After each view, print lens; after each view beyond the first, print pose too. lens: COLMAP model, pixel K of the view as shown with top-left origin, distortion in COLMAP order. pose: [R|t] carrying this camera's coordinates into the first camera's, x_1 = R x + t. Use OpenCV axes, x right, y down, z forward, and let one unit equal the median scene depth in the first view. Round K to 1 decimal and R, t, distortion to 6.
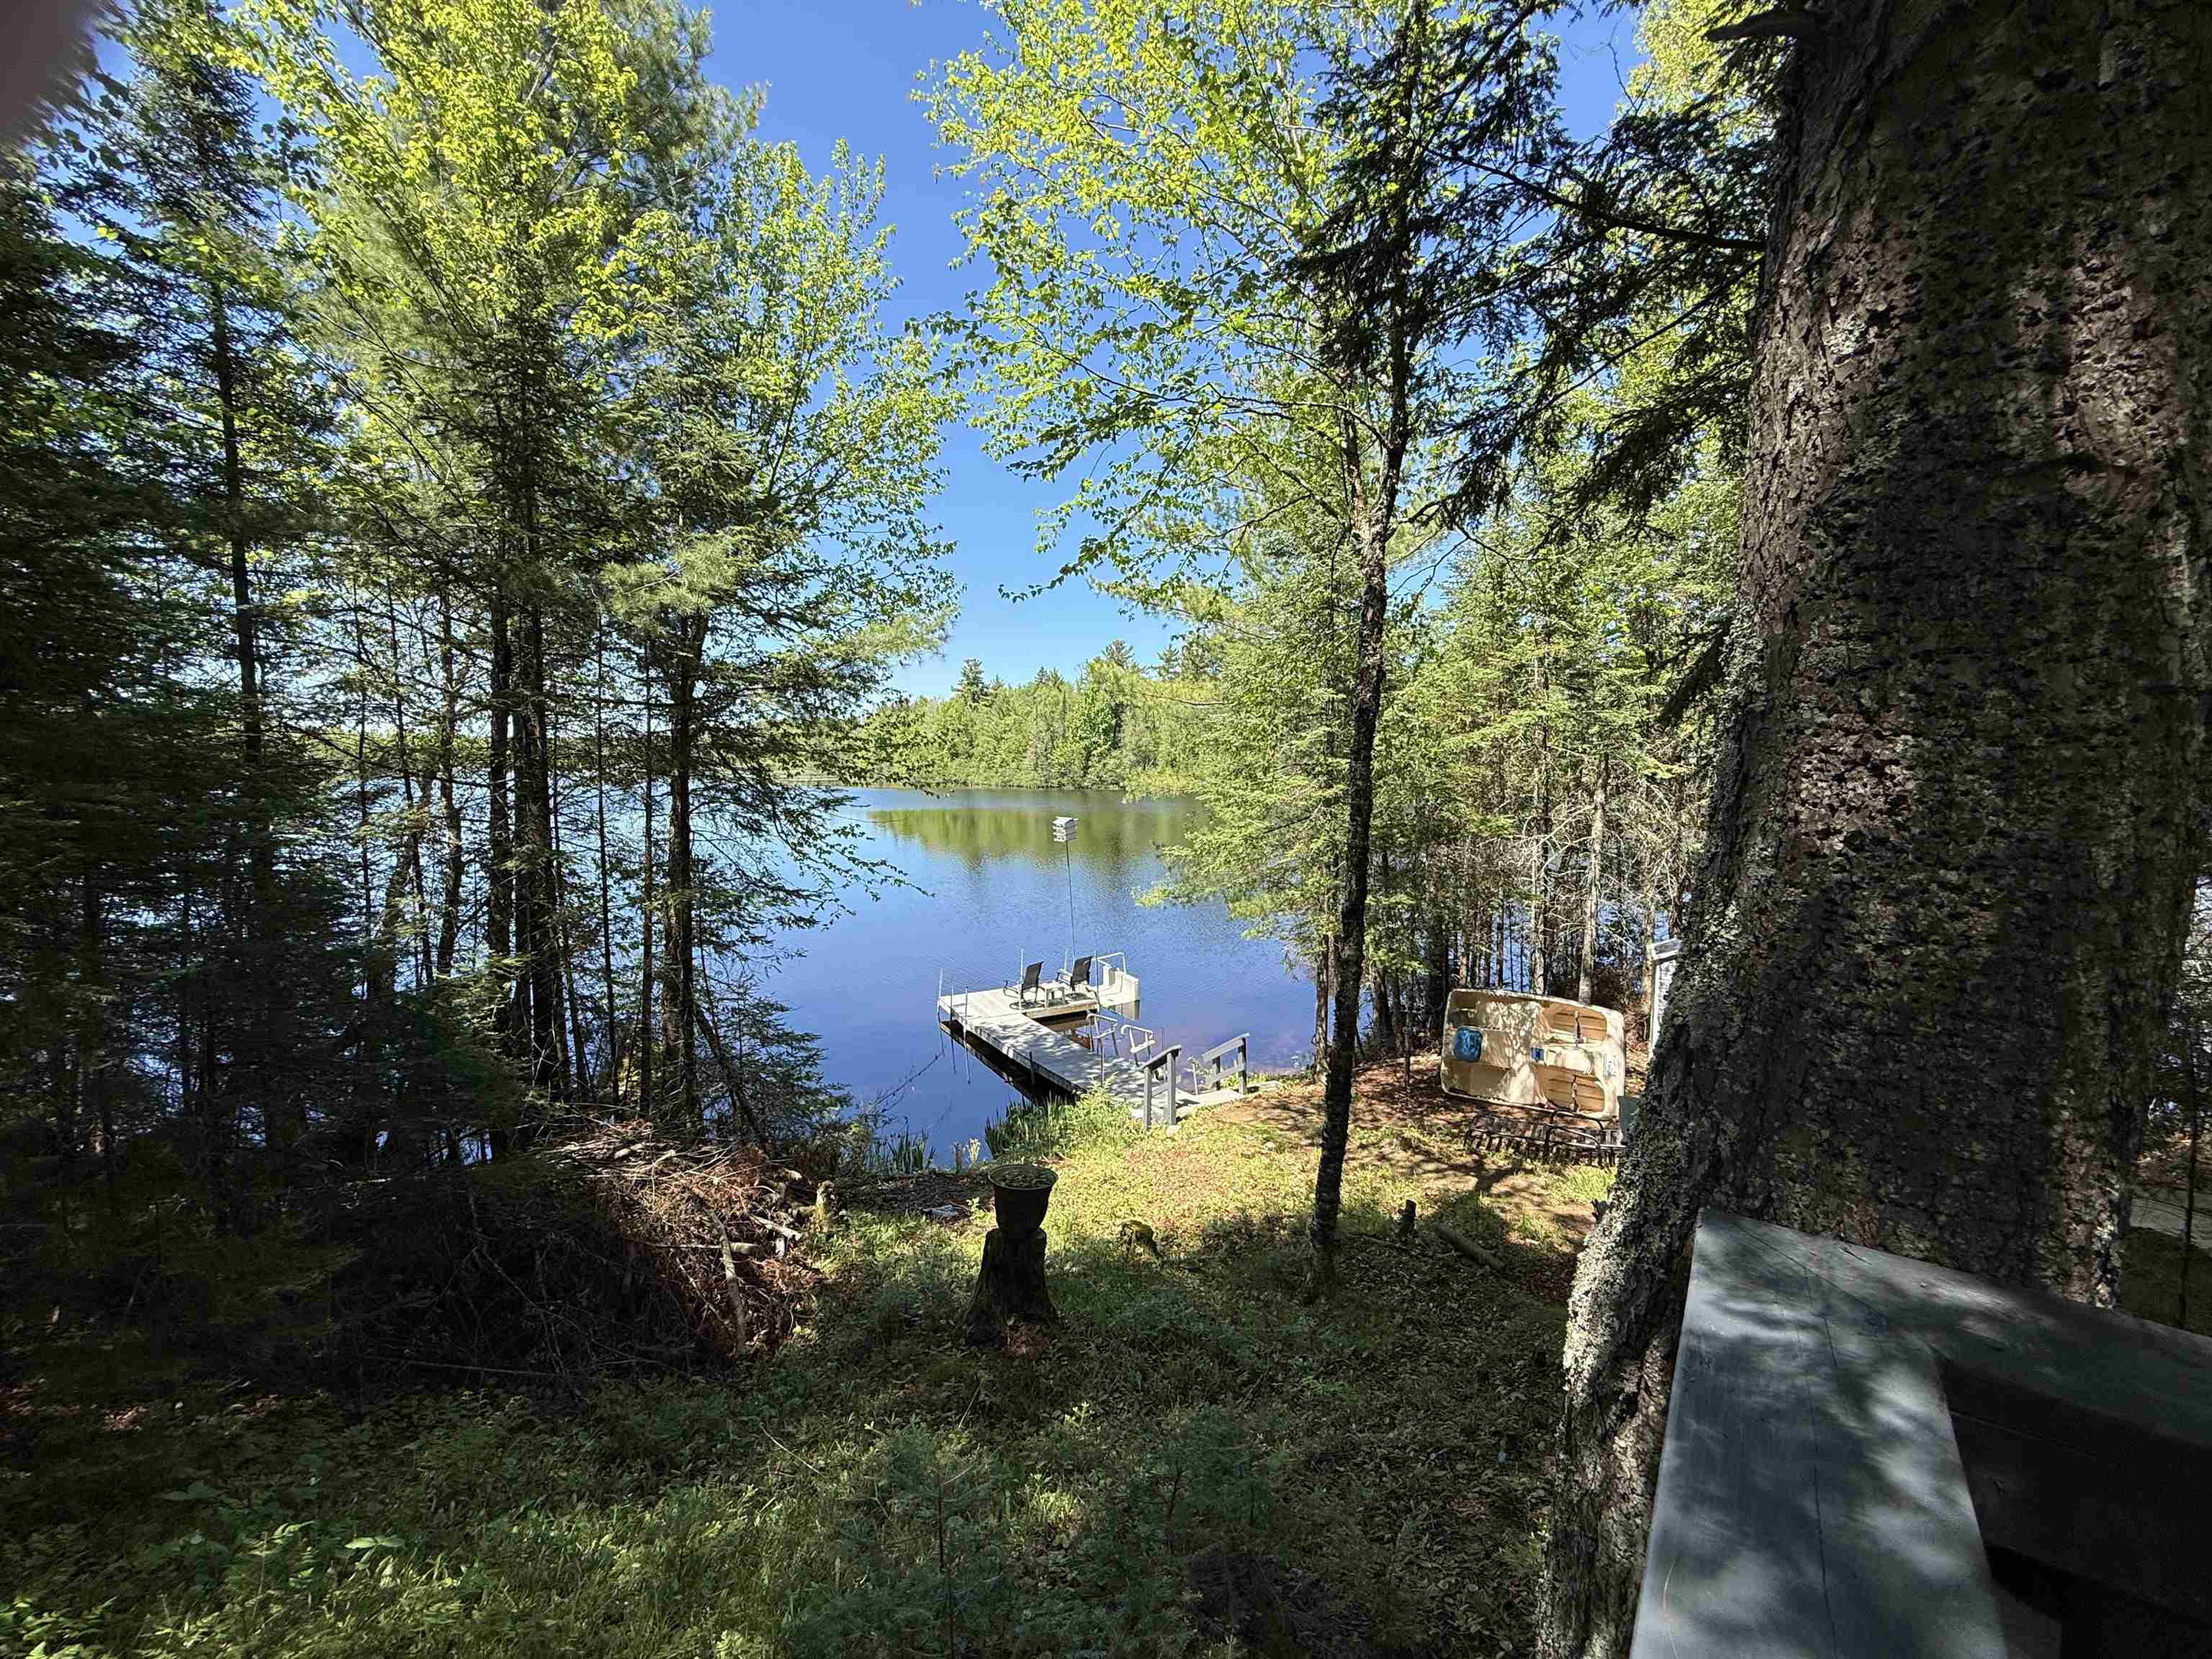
lens RADIAL K [[886.5, 0, 1100.6], [0, 886.5, 829.8], [0, 0, 1]] dist [0.001402, -0.000049]
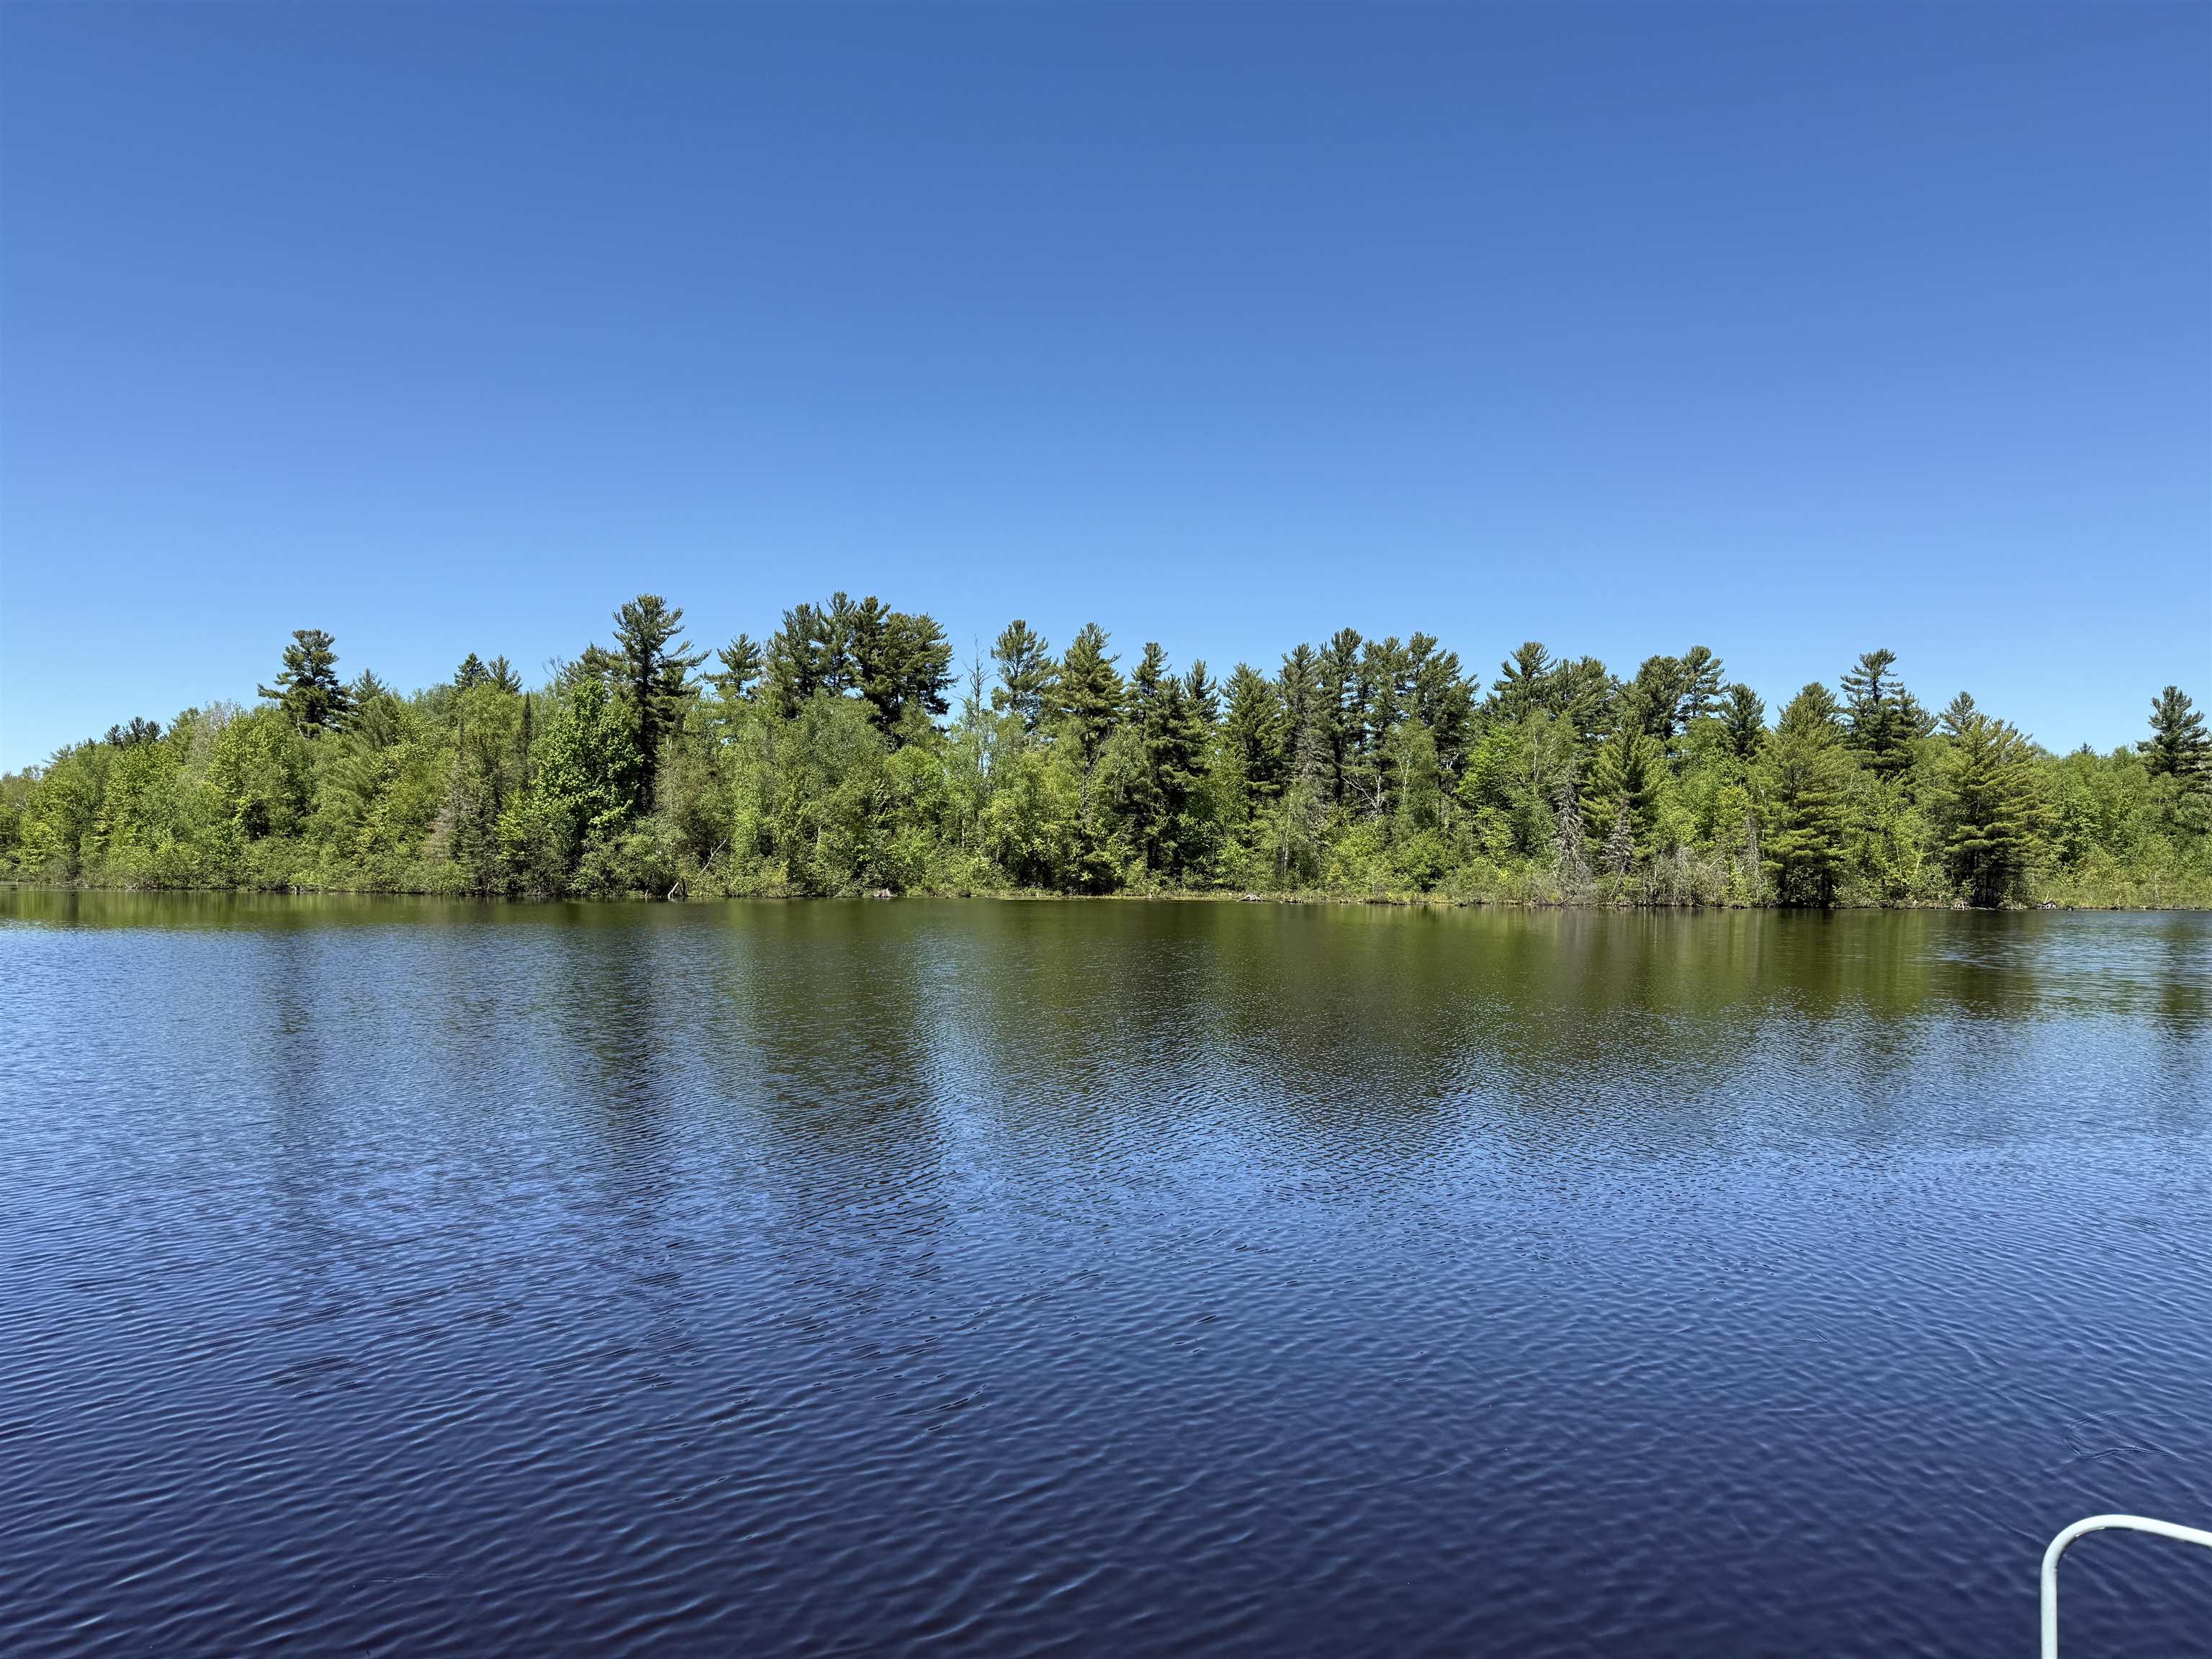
lens RADIAL K [[1547.9, 0, 1107.1], [0, 1547.9, 864.2], [0, 0, 1]] dist [0.043622, -0.052622]
pose [[0.944217, 0.026230, 0.328278, -0.020420], [0.006016, 0.995283, -0.096829, 0.017752], [-0.329269, 0.093402, 0.939605, 0.134099]]
